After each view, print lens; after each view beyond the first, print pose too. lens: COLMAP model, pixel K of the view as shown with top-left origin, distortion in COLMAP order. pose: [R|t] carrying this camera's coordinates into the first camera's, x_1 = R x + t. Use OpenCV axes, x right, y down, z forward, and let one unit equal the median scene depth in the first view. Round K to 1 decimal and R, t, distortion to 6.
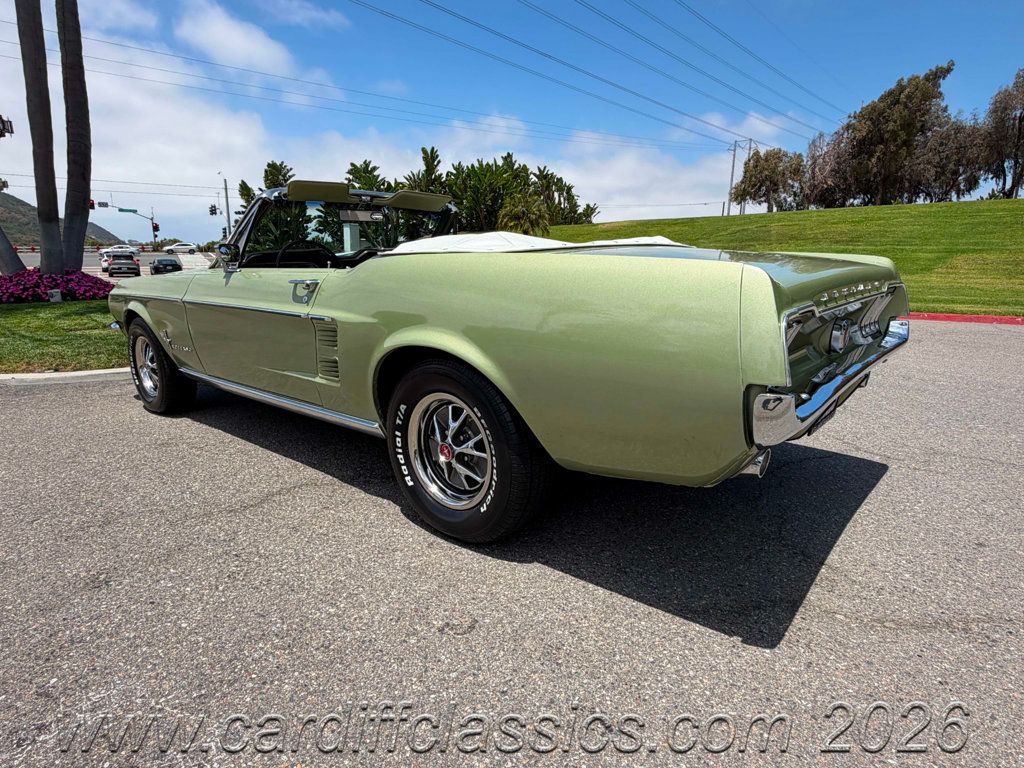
lens RADIAL K [[575.3, 0, 520.2], [0, 575.3, 385.9], [0, 0, 1]] dist [0.002595, -0.000404]
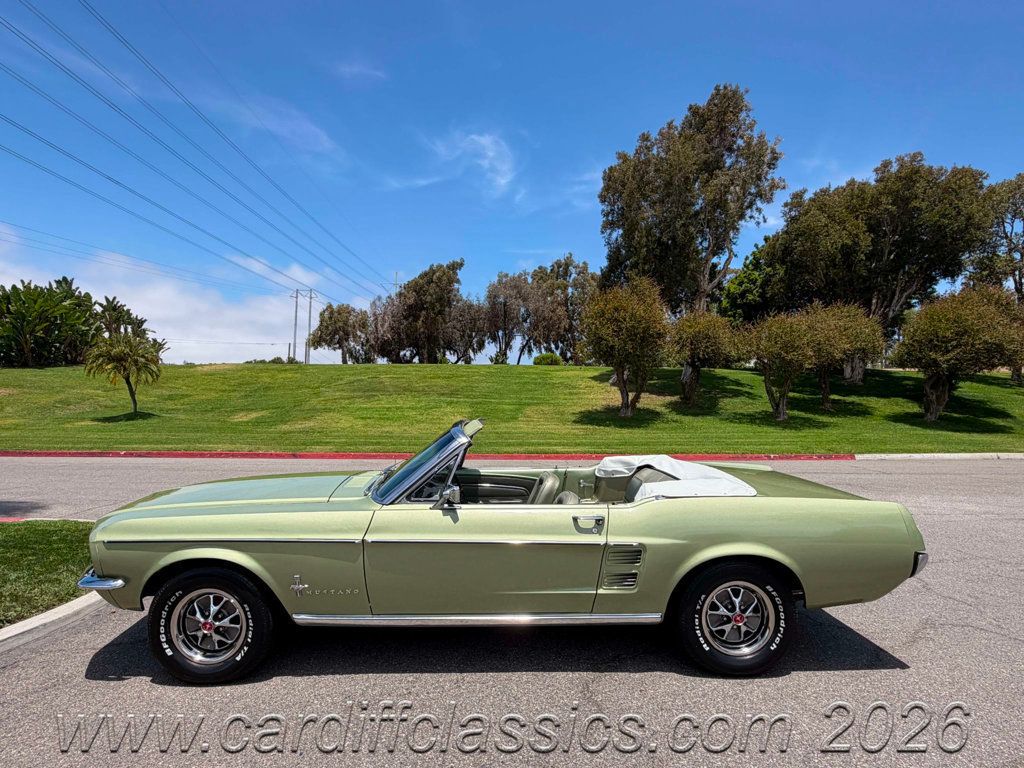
lens RADIAL K [[575.3, 0, 510.9], [0, 575.3, 389.0], [0, 0, 1]] dist [0.002595, -0.000404]
pose [[0.745354, 0.018379, 0.666416, -0.984152], [0.130448, 0.976276, -0.172824, -0.185579], [-0.653782, 0.215747, 0.725274, 0.062052]]
